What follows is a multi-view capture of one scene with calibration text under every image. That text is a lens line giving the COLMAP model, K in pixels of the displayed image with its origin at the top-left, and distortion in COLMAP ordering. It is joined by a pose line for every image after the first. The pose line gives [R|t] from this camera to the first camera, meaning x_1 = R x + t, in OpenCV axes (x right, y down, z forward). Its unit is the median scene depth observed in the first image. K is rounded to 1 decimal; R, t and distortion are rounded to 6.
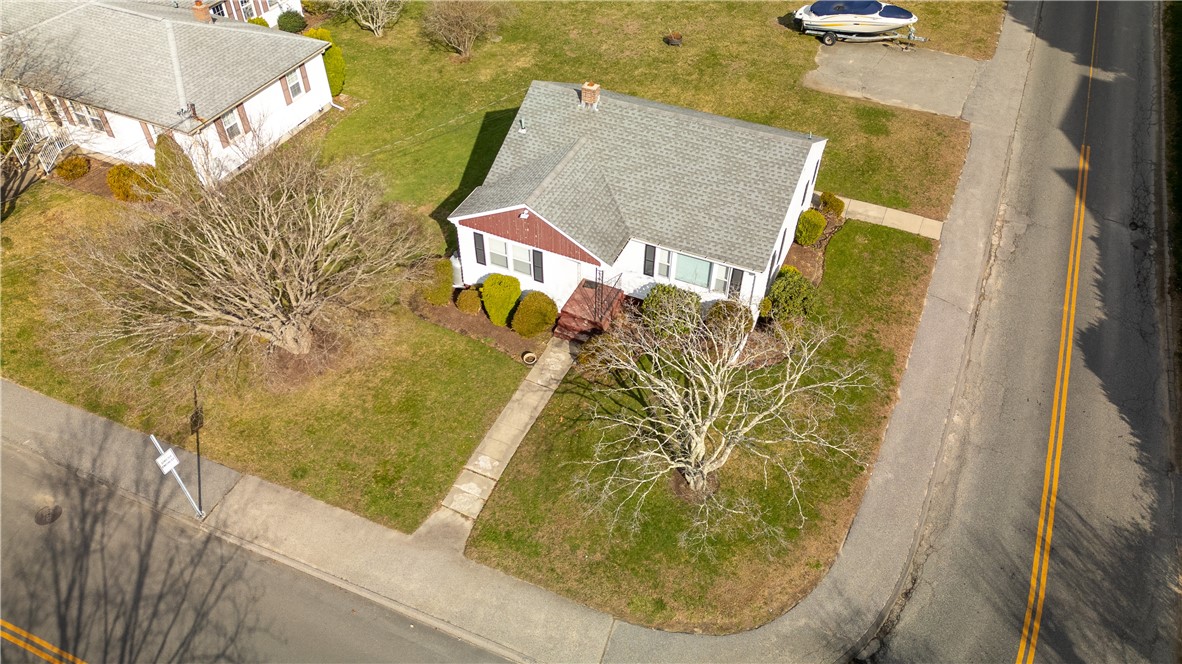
lens RADIAL K [[824.5, 0, 591.0], [0, 824.5, 332.0], [0, 0, 1]] dist [0.076011, -0.066153]
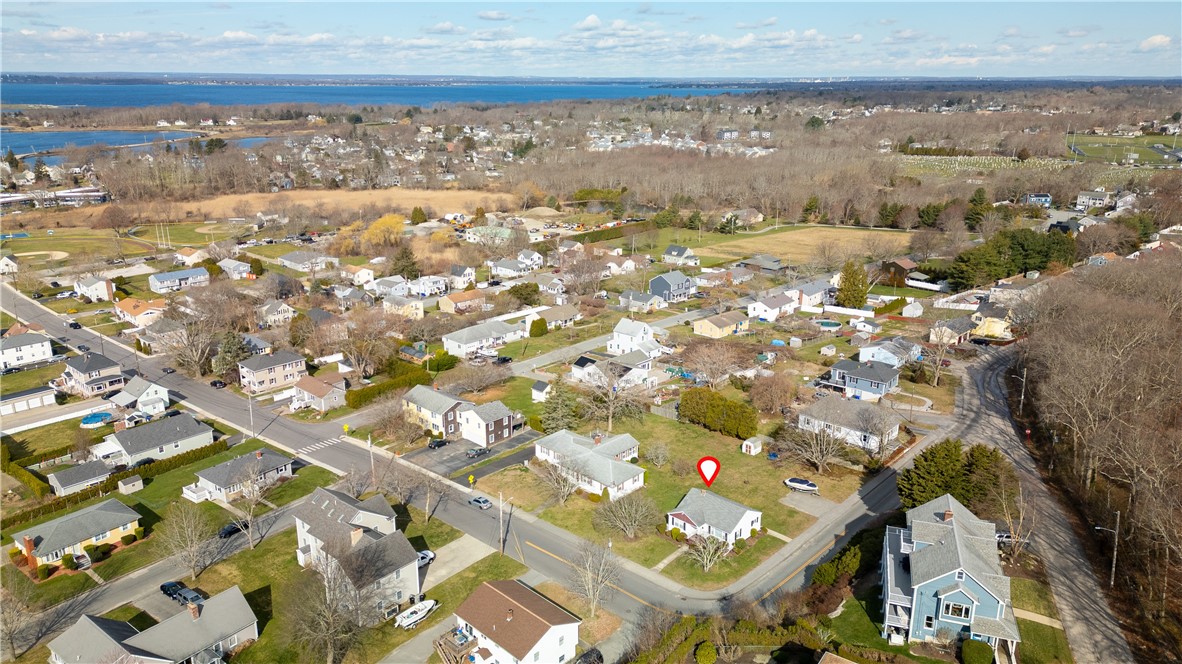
lens RADIAL K [[823.0, 0, 591.0], [0, 823.0, 332.0], [0, 0, 1]] dist [0.103759, -0.119088]
pose [[0.946330, 0.089392, -0.310593, 0.778565], [-0.219435, 0.883255, -0.414377, 0.990268], [0.237291, 0.460293, 0.855467, -3.568676]]
